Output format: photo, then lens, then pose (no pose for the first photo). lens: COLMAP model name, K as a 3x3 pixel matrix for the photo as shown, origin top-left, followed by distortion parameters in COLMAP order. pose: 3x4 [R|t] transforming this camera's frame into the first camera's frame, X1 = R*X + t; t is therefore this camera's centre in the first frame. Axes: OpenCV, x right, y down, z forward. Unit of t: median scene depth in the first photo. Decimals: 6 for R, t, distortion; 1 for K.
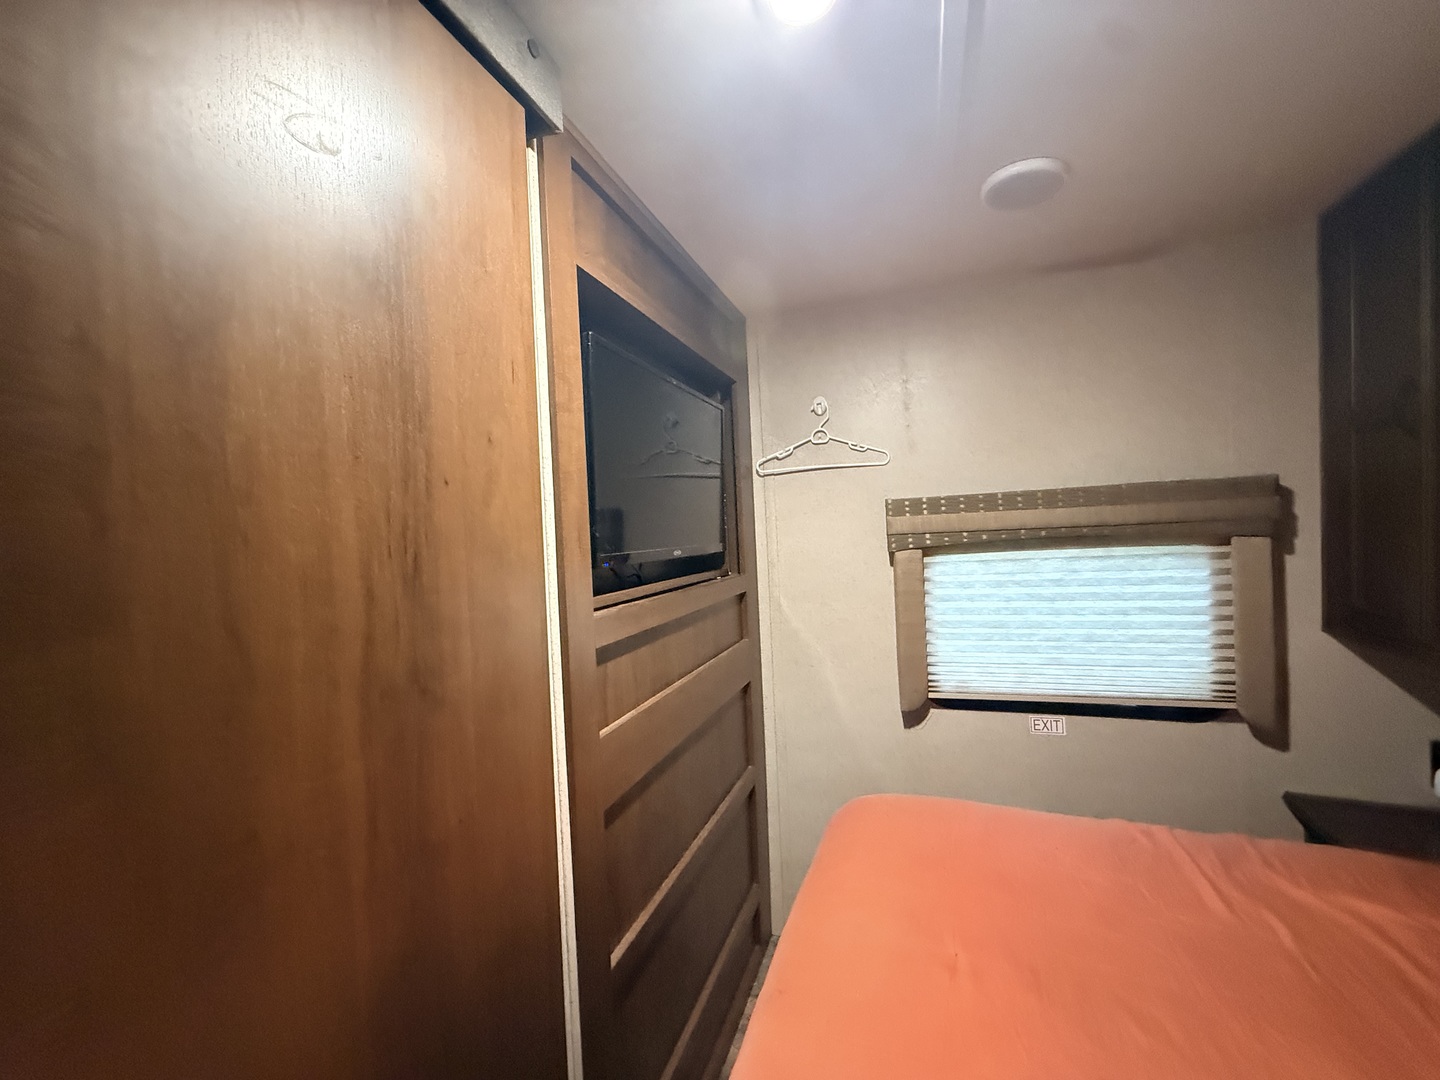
lens RADIAL K [[582.4, 0, 716.0], [0, 582.4, 538.3], [0, 0, 1]] dist [-0.000292, 0.000422]
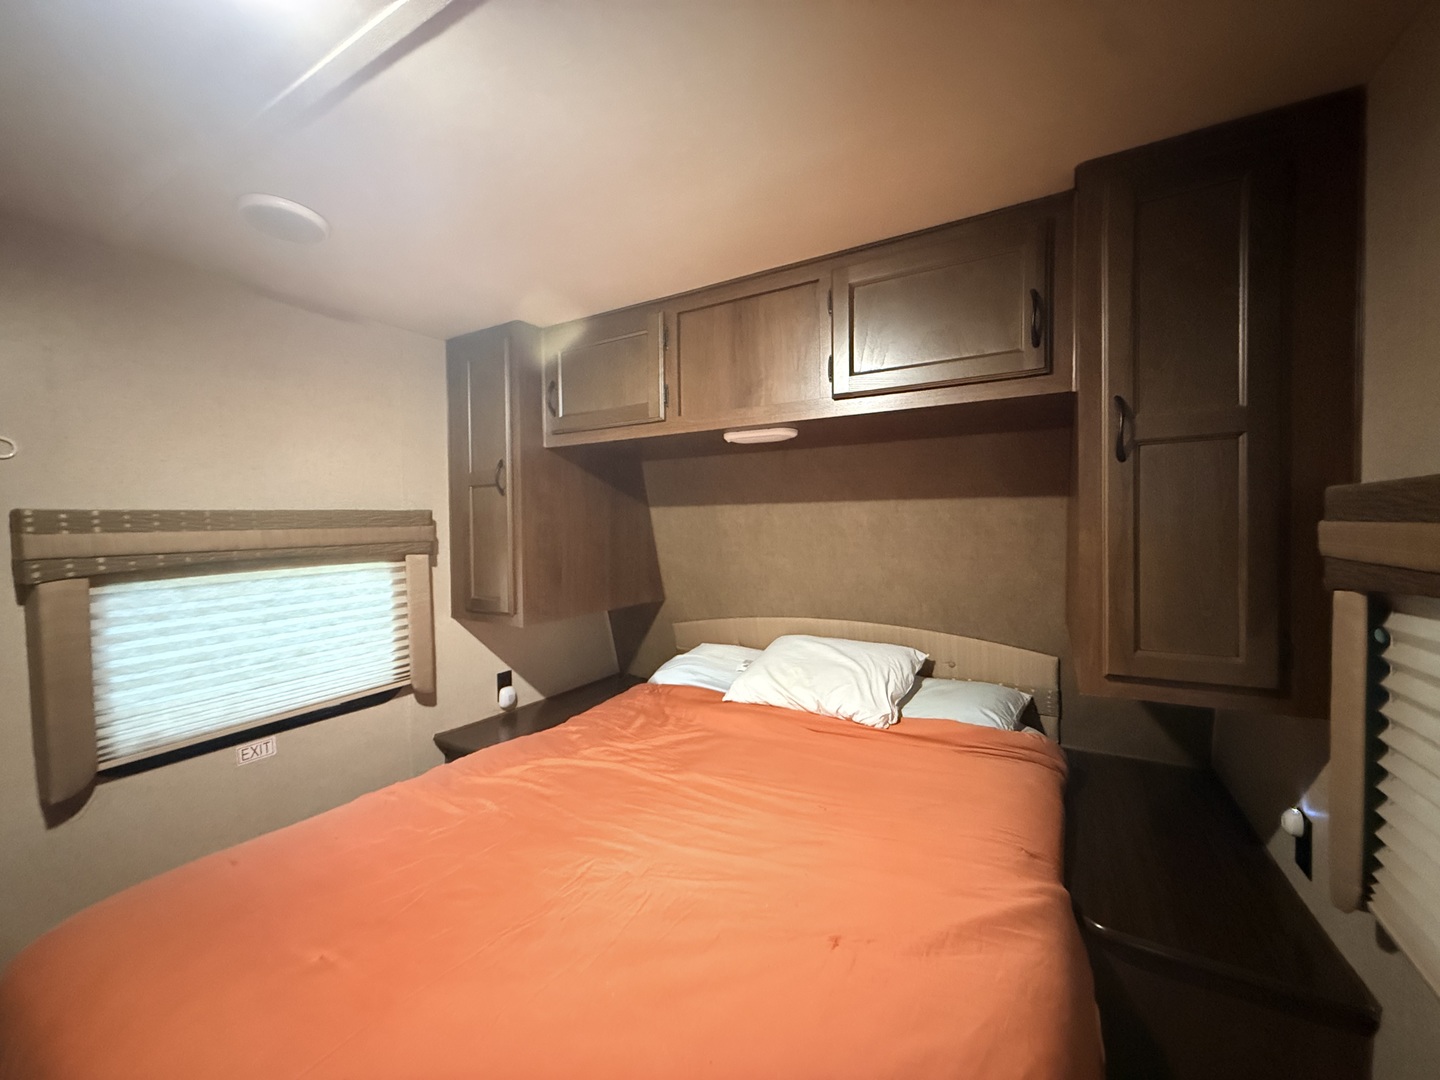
lens RADIAL K [[582.4, 0, 707.9], [0, 582.4, 540.1], [0, 0, 1]] dist [-0.000292, 0.000422]
pose [[0.183199, 0.013241, 0.982987, -0.262865], [0.028383, 0.999421, -0.018753, 0.007154], [-0.982666, 0.031335, 0.182717, 0.065562]]
